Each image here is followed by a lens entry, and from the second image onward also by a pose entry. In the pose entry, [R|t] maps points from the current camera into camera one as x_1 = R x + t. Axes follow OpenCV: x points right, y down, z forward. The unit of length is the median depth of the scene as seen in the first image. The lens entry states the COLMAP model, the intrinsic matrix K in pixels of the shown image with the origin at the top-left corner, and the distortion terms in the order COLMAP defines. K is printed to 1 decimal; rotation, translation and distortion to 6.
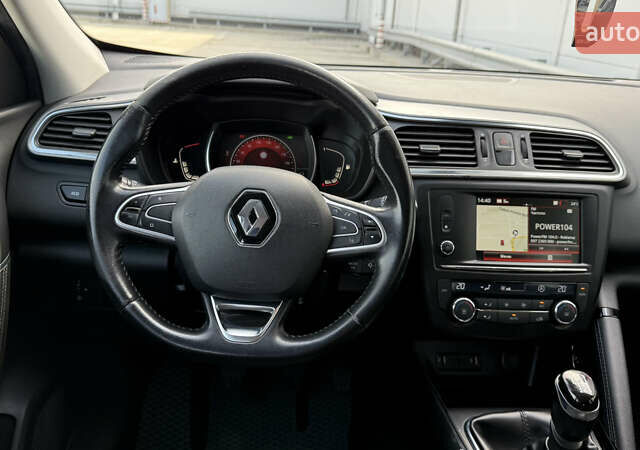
lens RADIAL K [[555.6, 0, 310.2], [0, 555.6, 233.4], [0, 0, 1]] dist [0.096632, -0.176515]
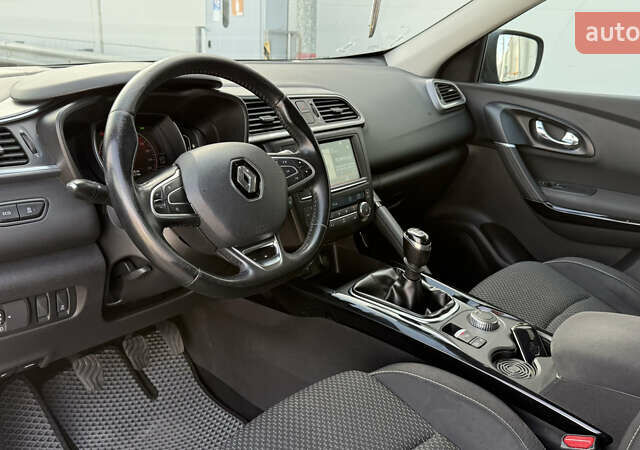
lens RADIAL K [[555.6, 0, 318.4], [0, 555.6, 228.3], [0, 0, 1]] dist [0.096632, -0.176515]
pose [[0.710174, -0.265960, 0.651857, -0.652419], [0.260082, 0.959513, 0.108135, -0.010286], [-0.654225, 0.092741, 0.750592, -0.071342]]
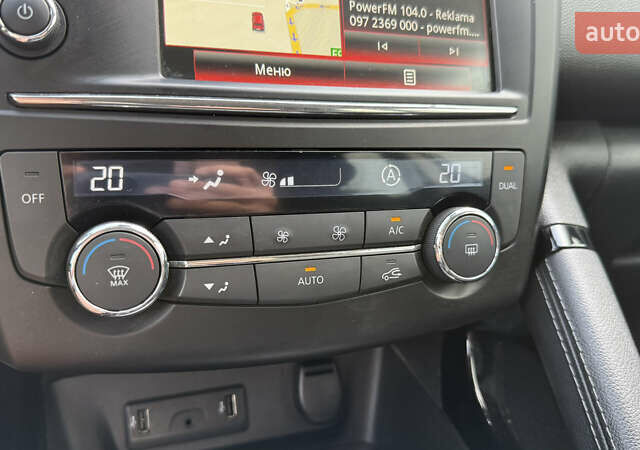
lens RADIAL K [[555.6, 0, 309.6], [0, 555.6, 233.5], [0, 0, 1]] dist [0.096632, -0.176515]
pose [[0.955541, -0.077186, 0.284577, 0.277687], [0.066845, 0.996708, 0.045889, 0.112020], [-0.287182, -0.024827, 0.957554, 0.715220]]
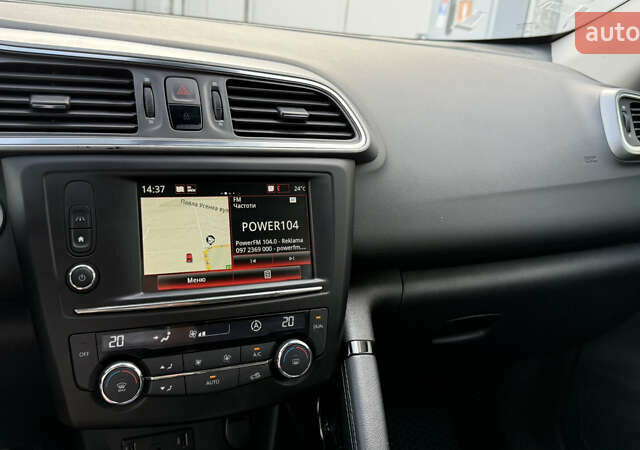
lens RADIAL K [[555.6, 0, 316.4], [0, 555.6, 223.4], [0, 0, 1]] dist [0.096632, -0.176515]
pose [[0.946872, -0.066630, 0.314633, 0.284731], [0.070334, 0.997523, -0.000419, -0.010382], [-0.313825, 0.022526, 0.949213, 0.383960]]
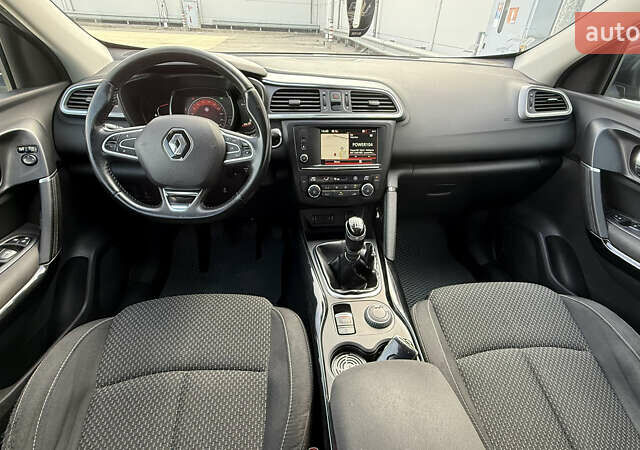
lens RADIAL K [[311.3, 0, 318.7], [0, 311.3, 227.4], [0, 0, 1]] dist [0.001526, 0.001080]
pose [[0.997996, -0.050460, 0.038189, 0.235444], [0.041151, 0.975940, 0.214123, 0.029653], [-0.048074, -0.212122, 0.976060, -0.060191]]
